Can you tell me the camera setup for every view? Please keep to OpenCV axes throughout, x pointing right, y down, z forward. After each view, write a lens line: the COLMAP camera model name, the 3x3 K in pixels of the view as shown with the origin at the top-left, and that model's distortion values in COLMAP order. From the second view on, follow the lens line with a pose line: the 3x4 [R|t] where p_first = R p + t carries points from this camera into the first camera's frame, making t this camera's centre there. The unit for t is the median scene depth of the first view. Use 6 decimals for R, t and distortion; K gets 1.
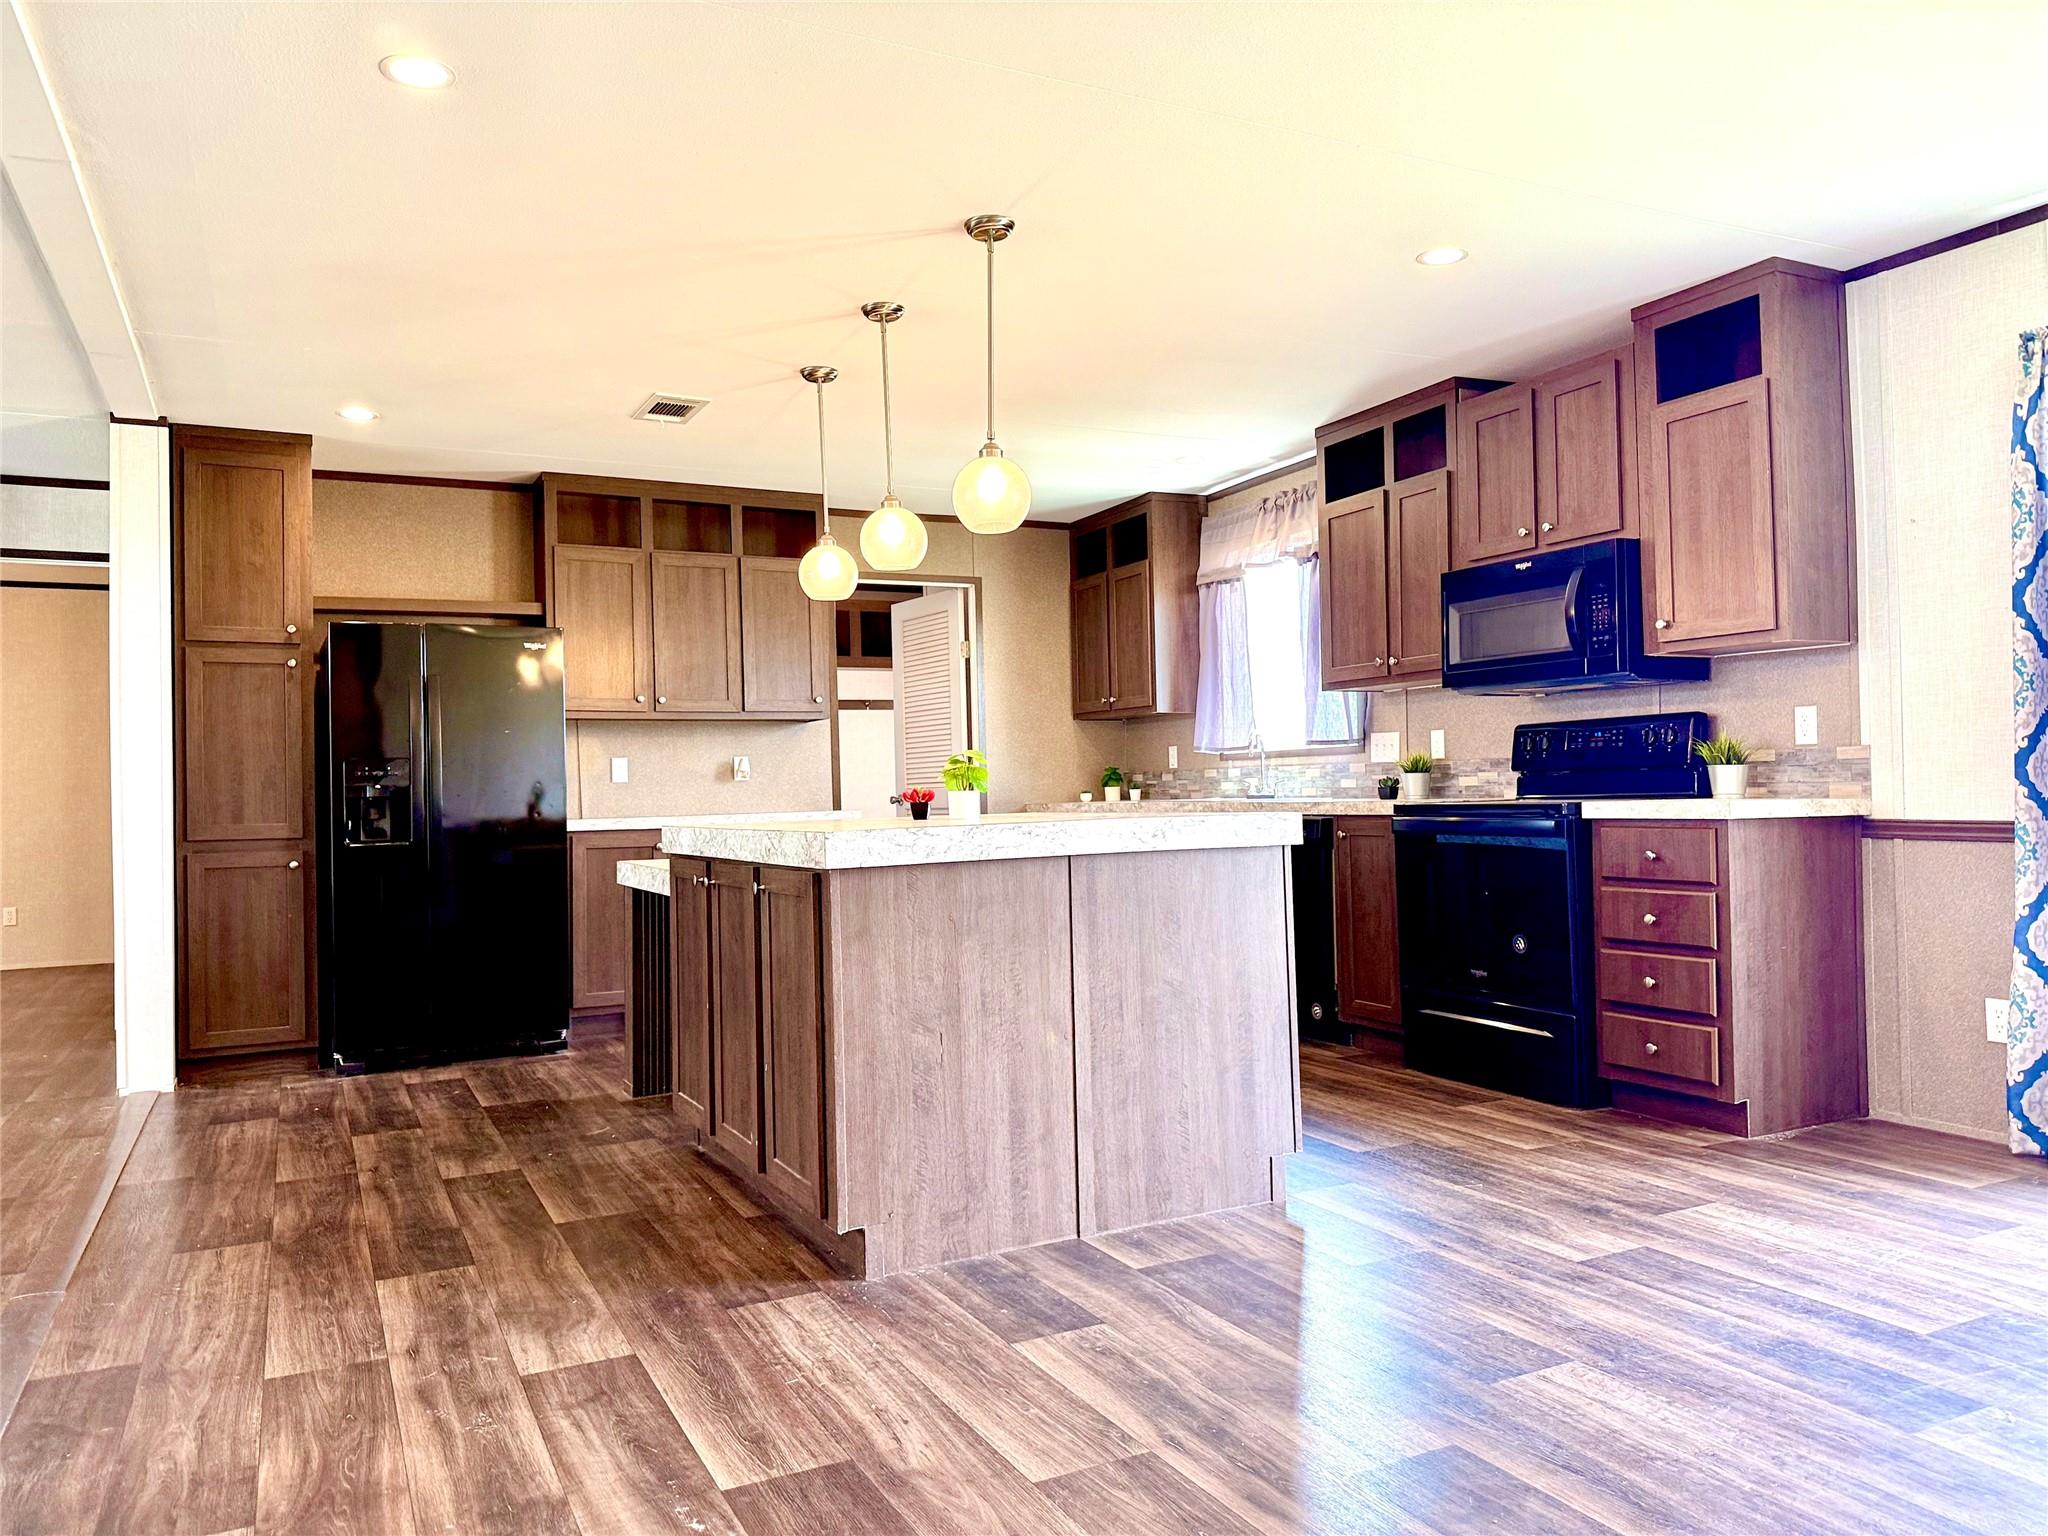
lens RADIAL K [[1452.4, 0, 1023.8], [0, 1452.4, 751.7], [0, 0, 1]] dist [0.004506, -0.002417]
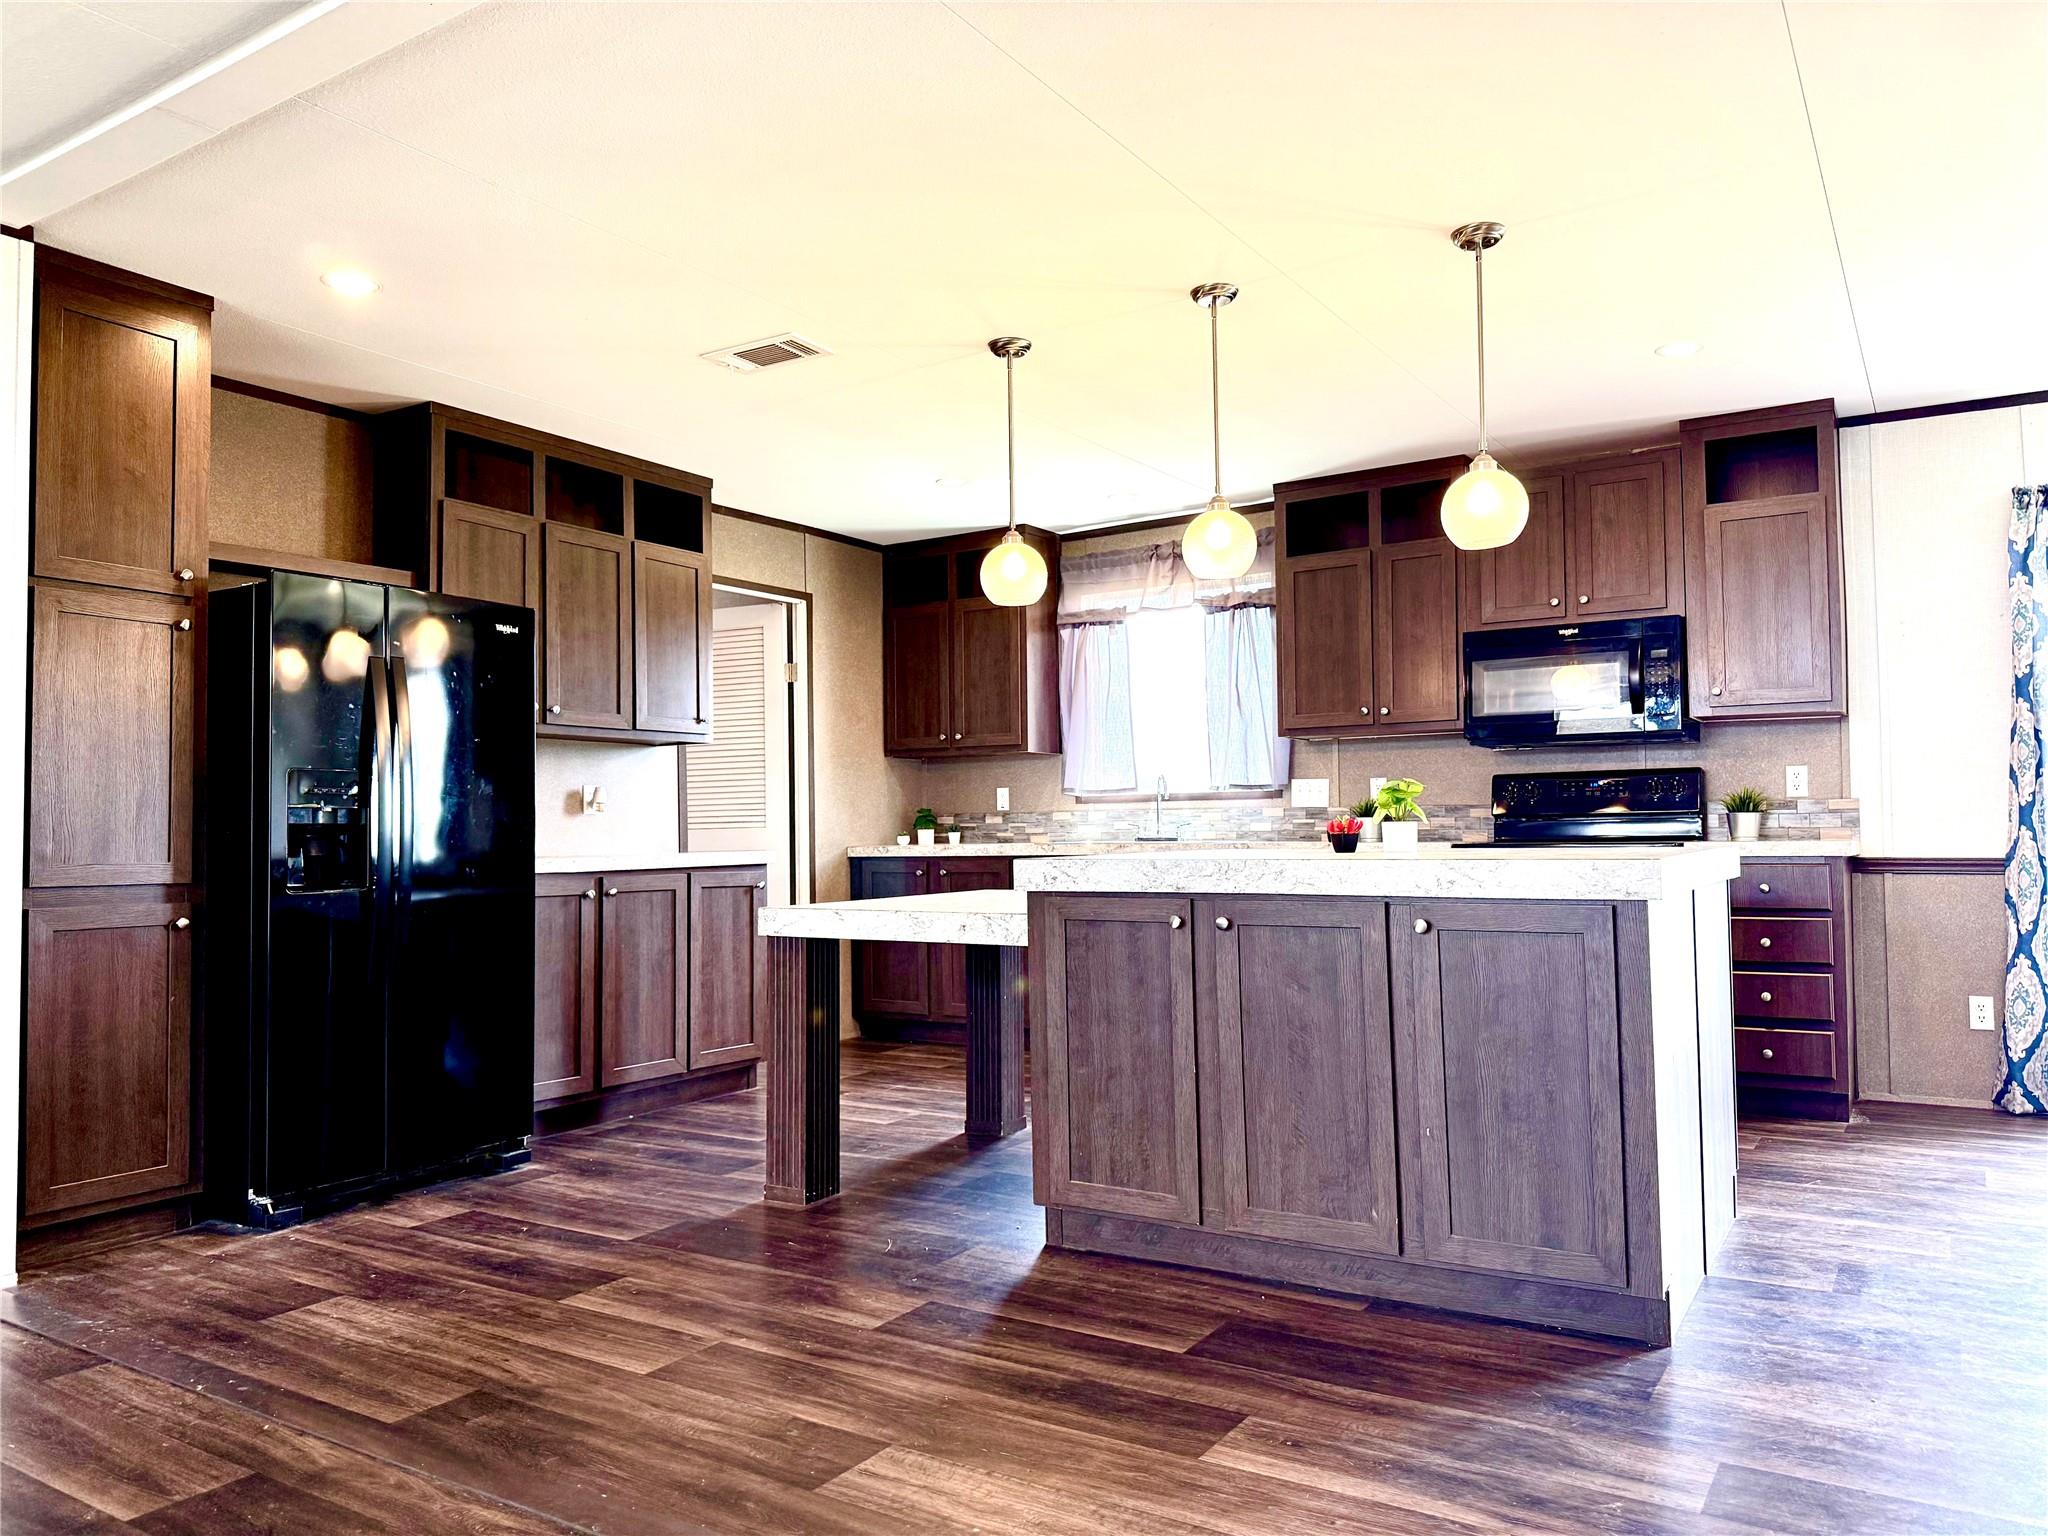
lens RADIAL K [[1455.3, 0, 1024.0], [0, 1455.3, 768.0], [0, 0, 1]] dist [0.001766, -0.001927]
pose [[0.861340, 0.035038, 0.506819, -0.539778], [-0.021518, 0.999240, -0.032511, 0.020627], [-0.507572, 0.017097, 0.861439, 0.232151]]
